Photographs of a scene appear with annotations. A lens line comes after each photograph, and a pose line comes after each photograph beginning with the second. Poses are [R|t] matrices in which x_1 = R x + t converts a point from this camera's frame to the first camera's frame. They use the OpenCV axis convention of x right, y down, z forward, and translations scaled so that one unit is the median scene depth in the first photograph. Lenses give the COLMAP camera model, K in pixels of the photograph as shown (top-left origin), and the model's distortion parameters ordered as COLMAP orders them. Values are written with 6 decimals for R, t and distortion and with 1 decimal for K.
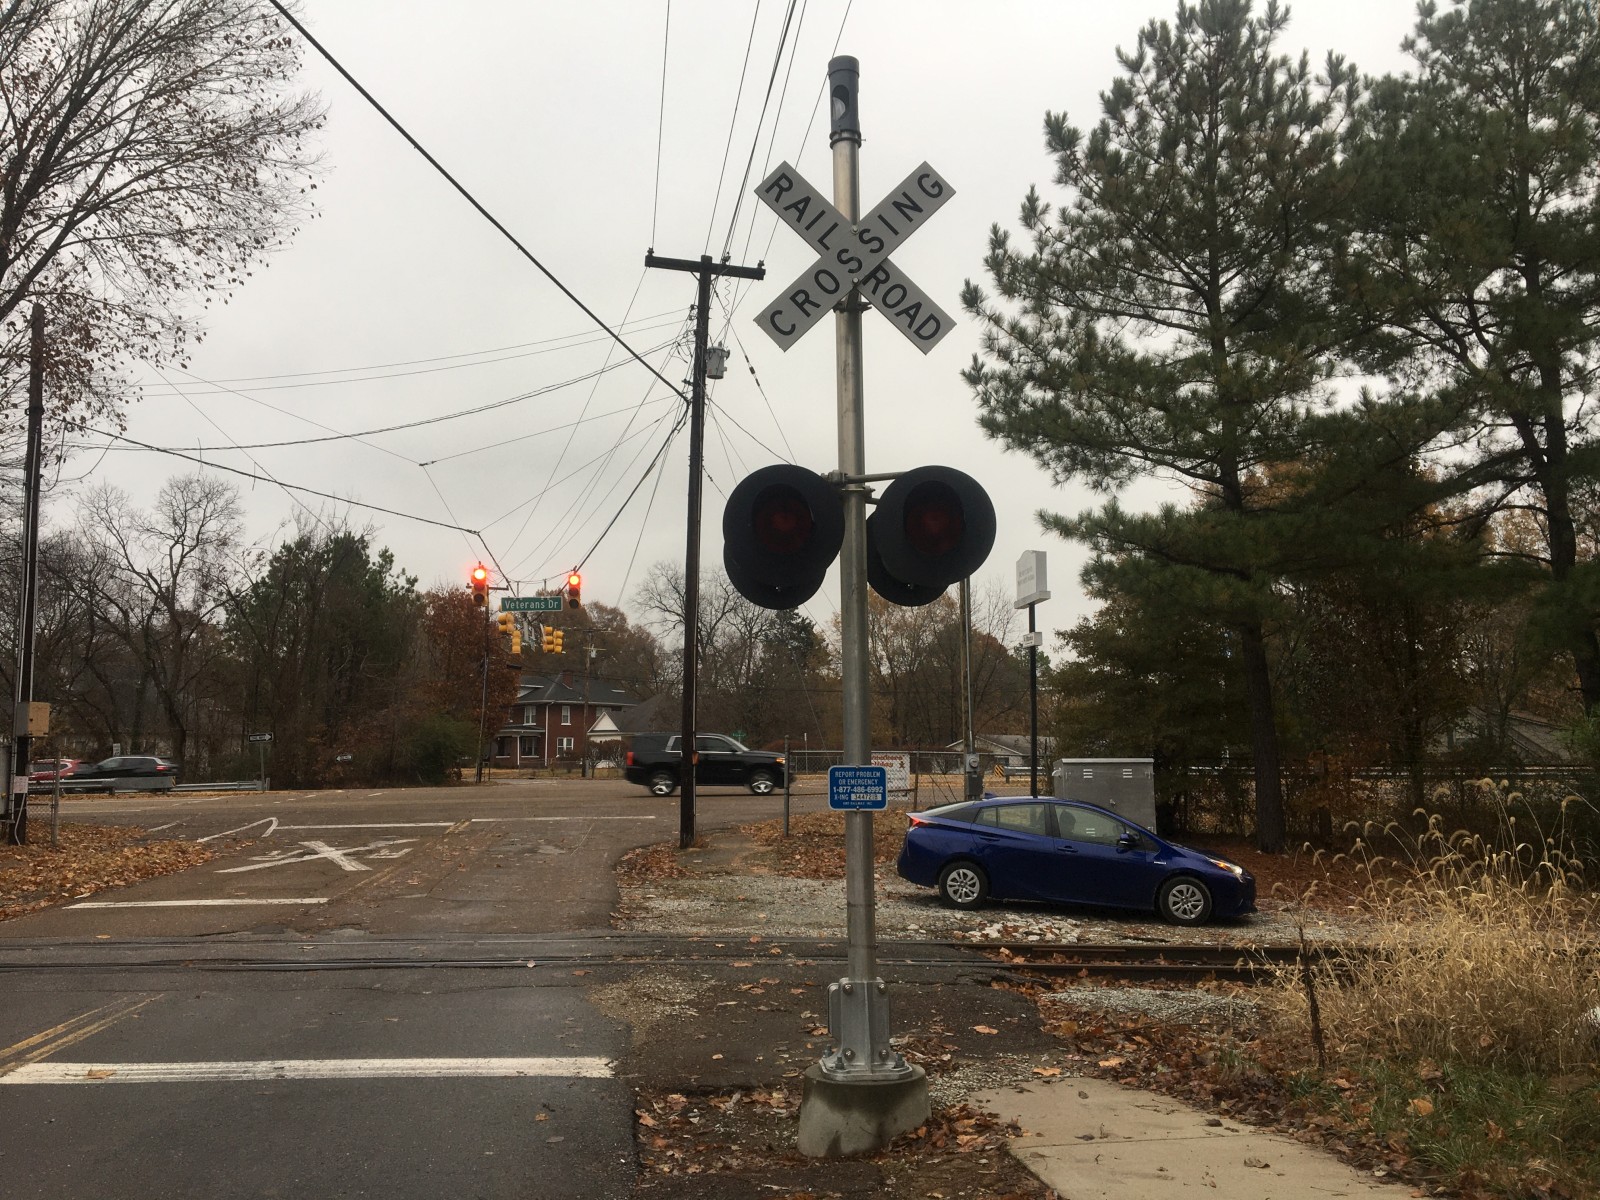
lens RADIAL K [[1360.2, 0, 772.0], [0, 1360.2, 594.2], [0, 0, 1]] dist [0.104133, -0.140031]
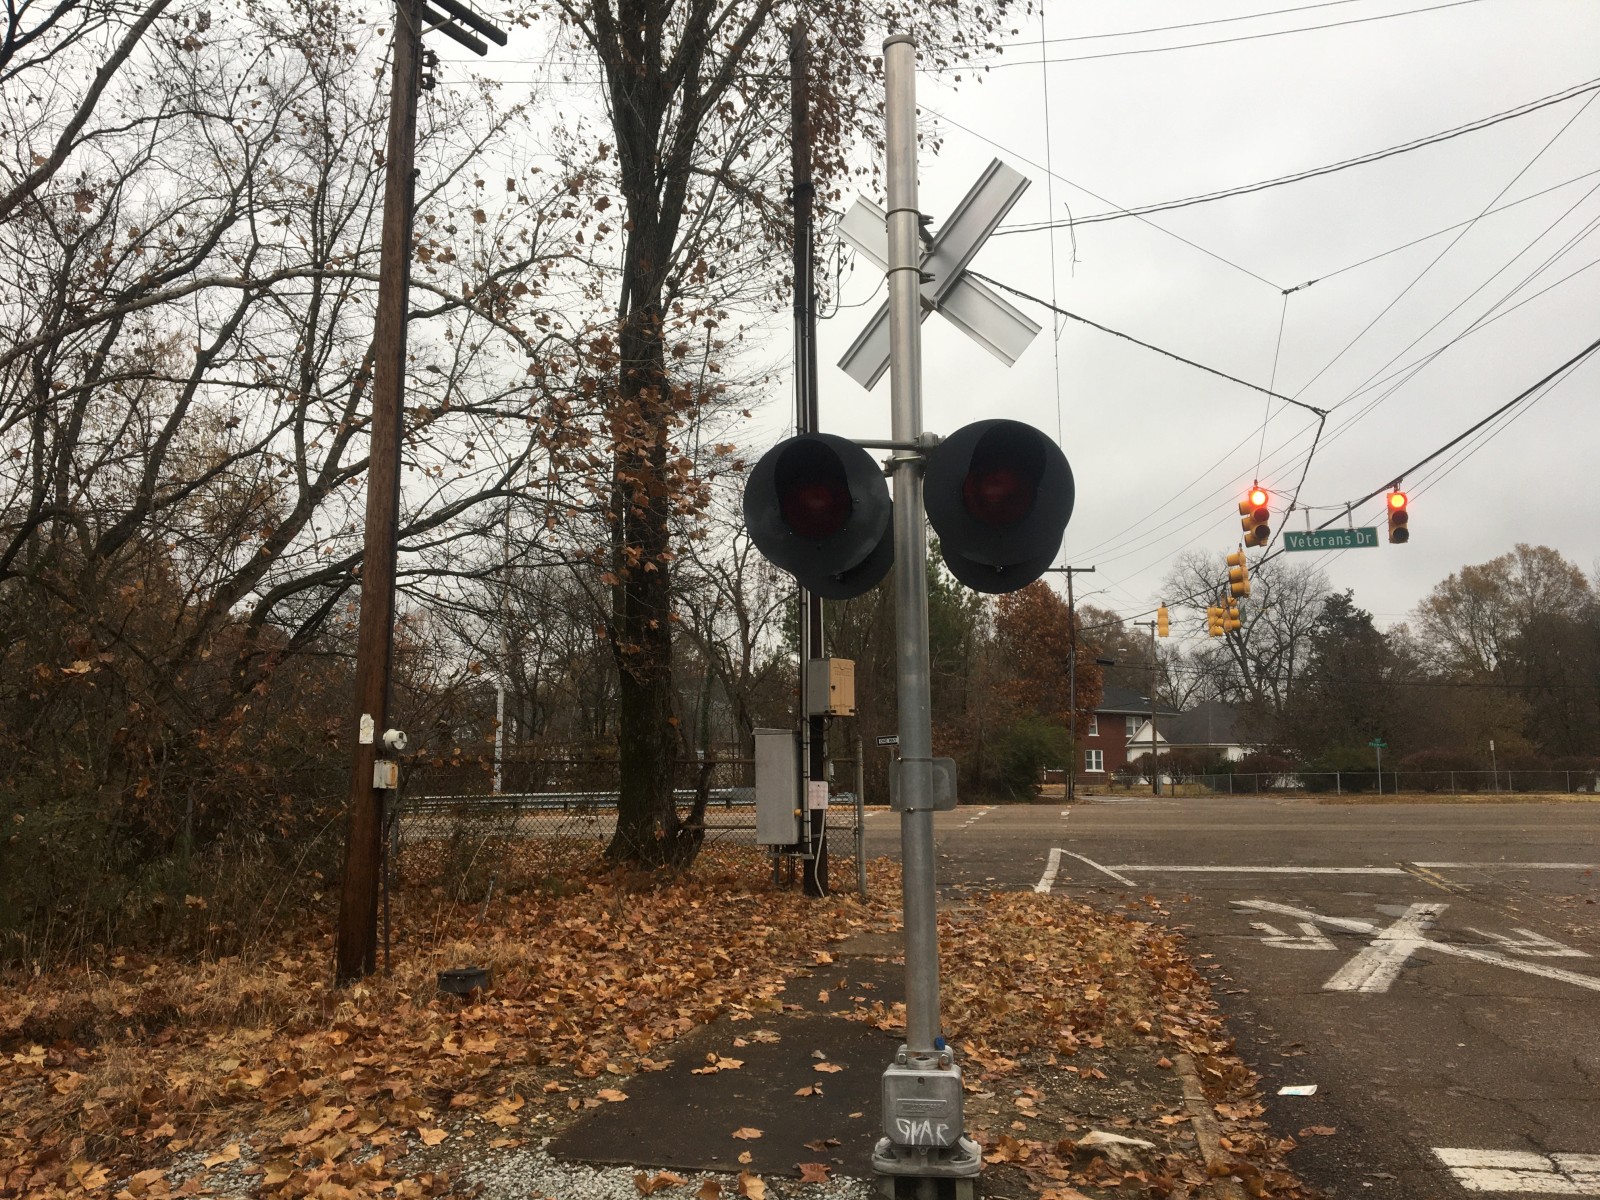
lens RADIAL K [[1369.1, 0, 790.3], [0, 1369.1, 592.9], [0, 0, 1]] dist [0.081913, -0.125490]
pose [[0.951155, -0.041033, -0.305975, -0.157322], [0.037437, 0.999144, -0.017615, 0.025266], [0.306435, 0.005300, 0.951877, 0.181855]]
